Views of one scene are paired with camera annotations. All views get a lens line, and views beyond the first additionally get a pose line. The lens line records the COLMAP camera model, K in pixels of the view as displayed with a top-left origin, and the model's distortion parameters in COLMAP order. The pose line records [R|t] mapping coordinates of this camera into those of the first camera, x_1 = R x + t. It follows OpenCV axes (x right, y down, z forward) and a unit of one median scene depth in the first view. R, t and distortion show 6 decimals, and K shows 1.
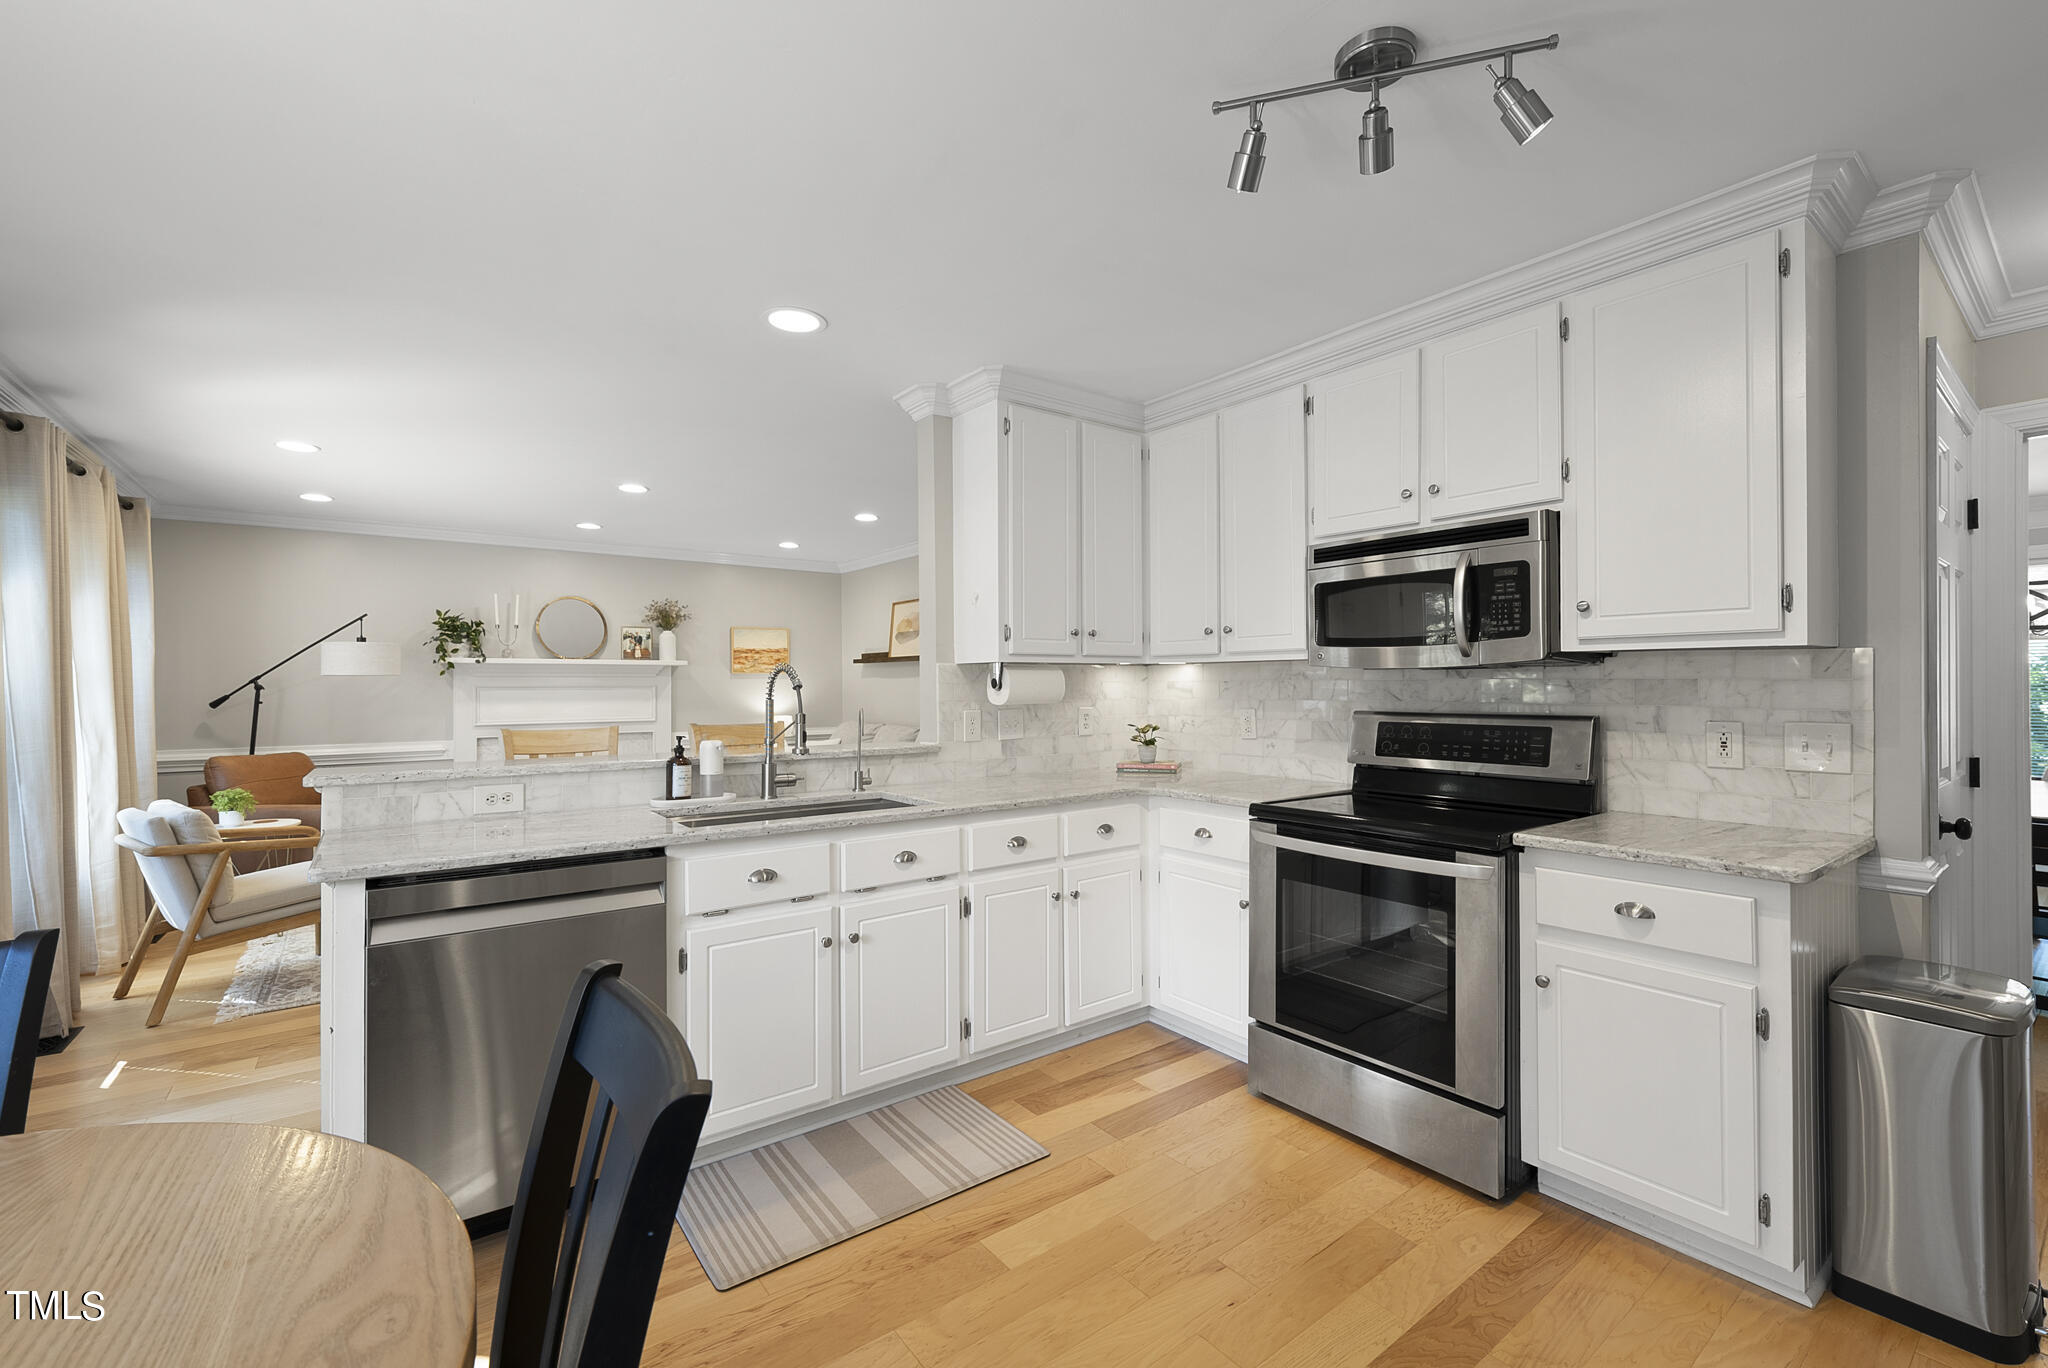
lens RADIAL K [[856.2, 0, 1026.4], [0, 856.2, 690.9], [0, 0, 1]] dist [-0.004932, 0.000125]
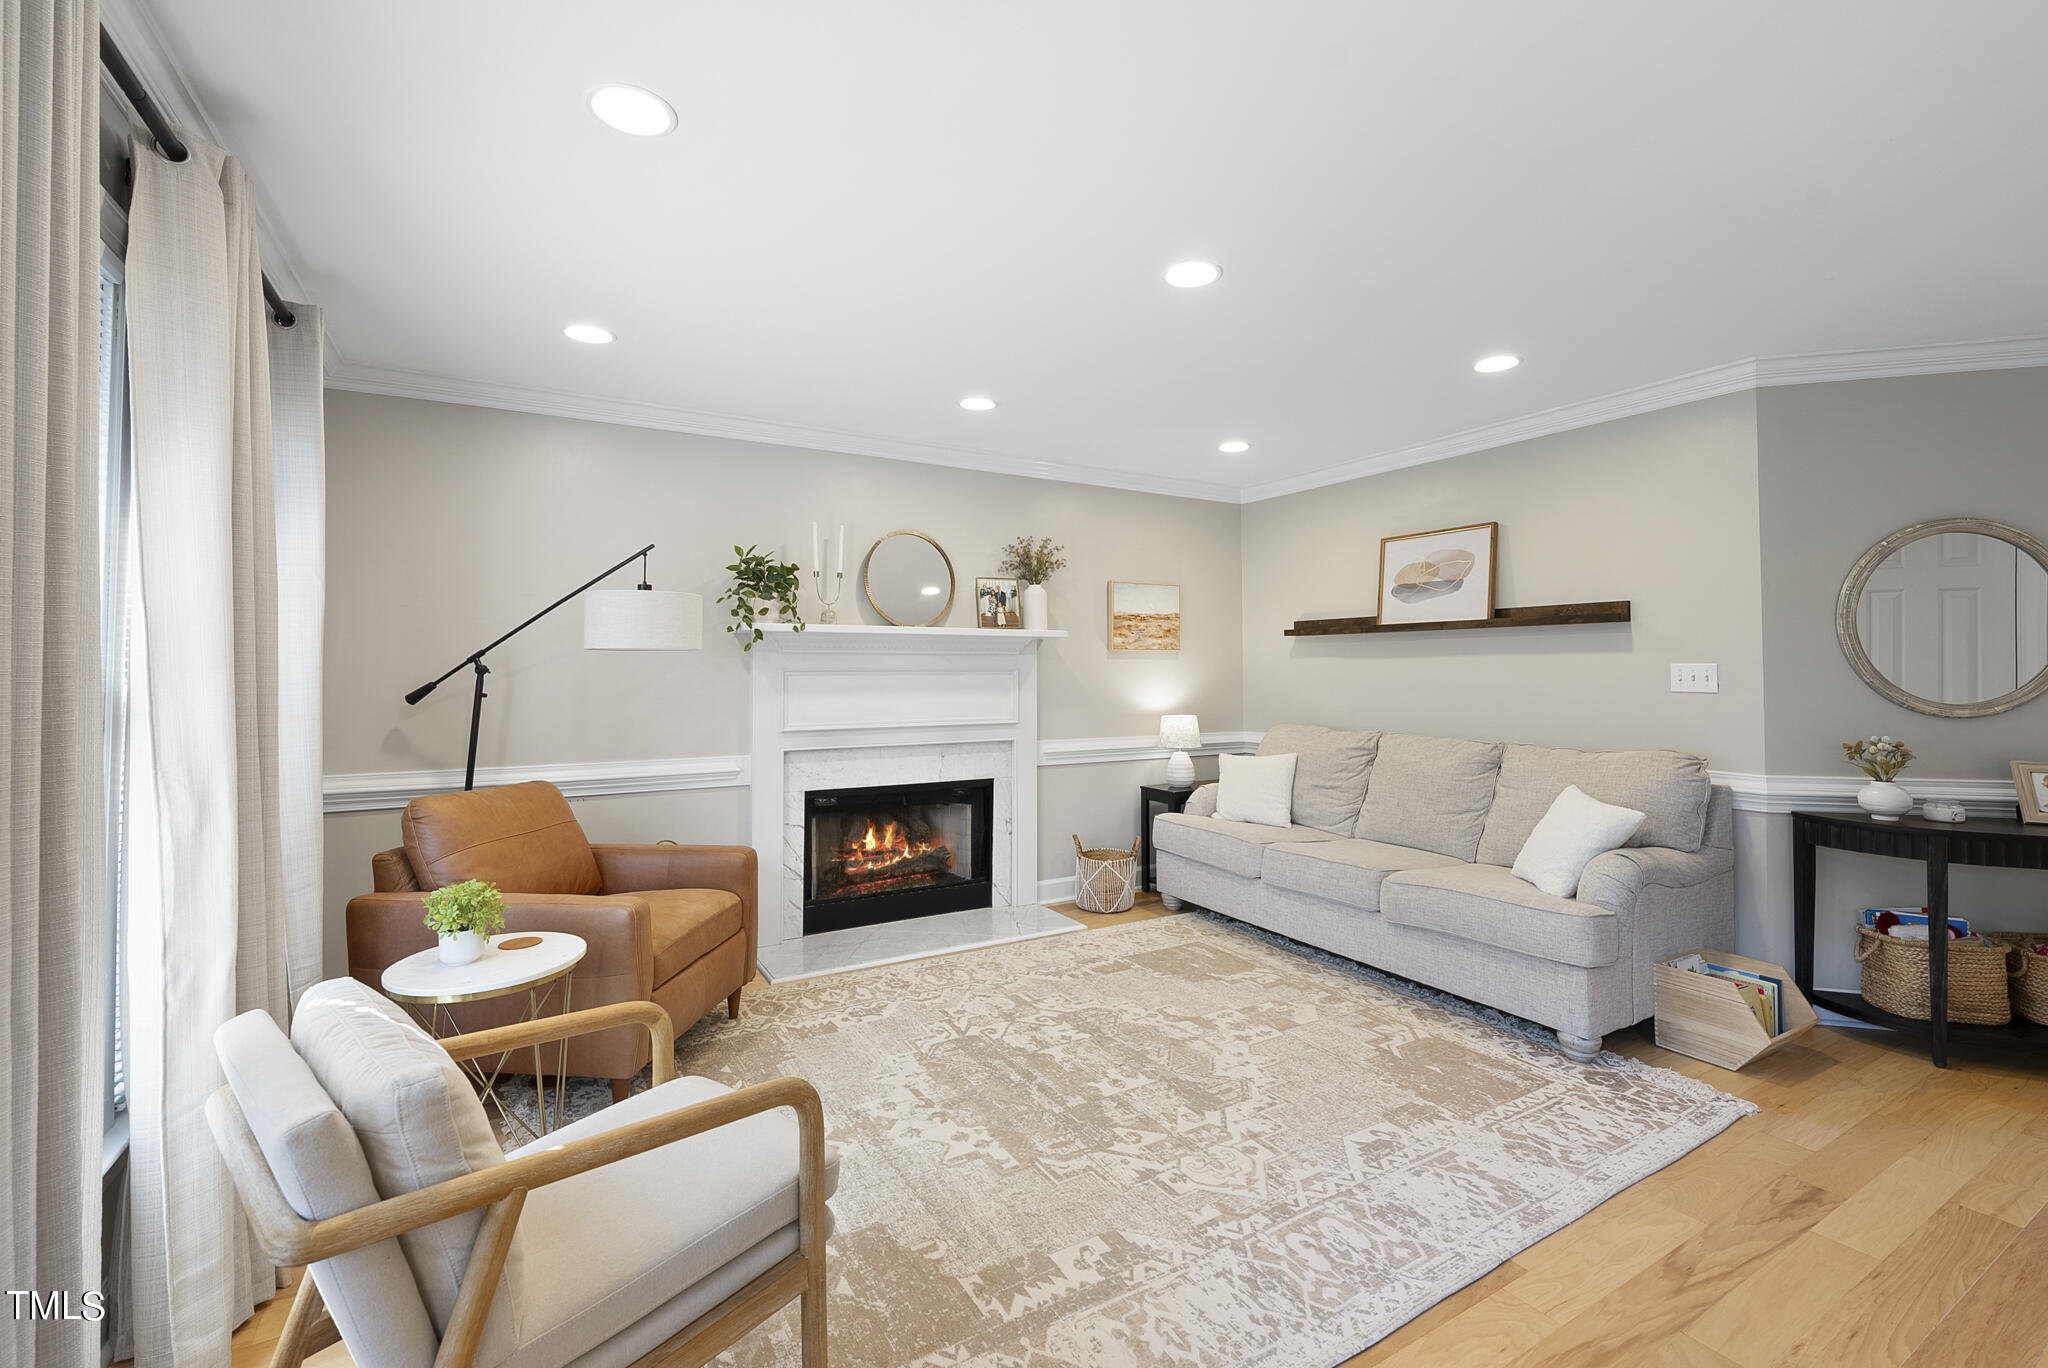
lens RADIAL K [[856.2, 0, 1014.1], [0, 856.2, 654.1], [0, 0, 1]] dist [-0.004932, 0.000125]
pose [[0.993133, 0.001456, -0.116983, -0.412769], [-0.004206, 0.999720, -0.023269, -0.002337], [0.116917, 0.023602, 0.992861, 0.404039]]
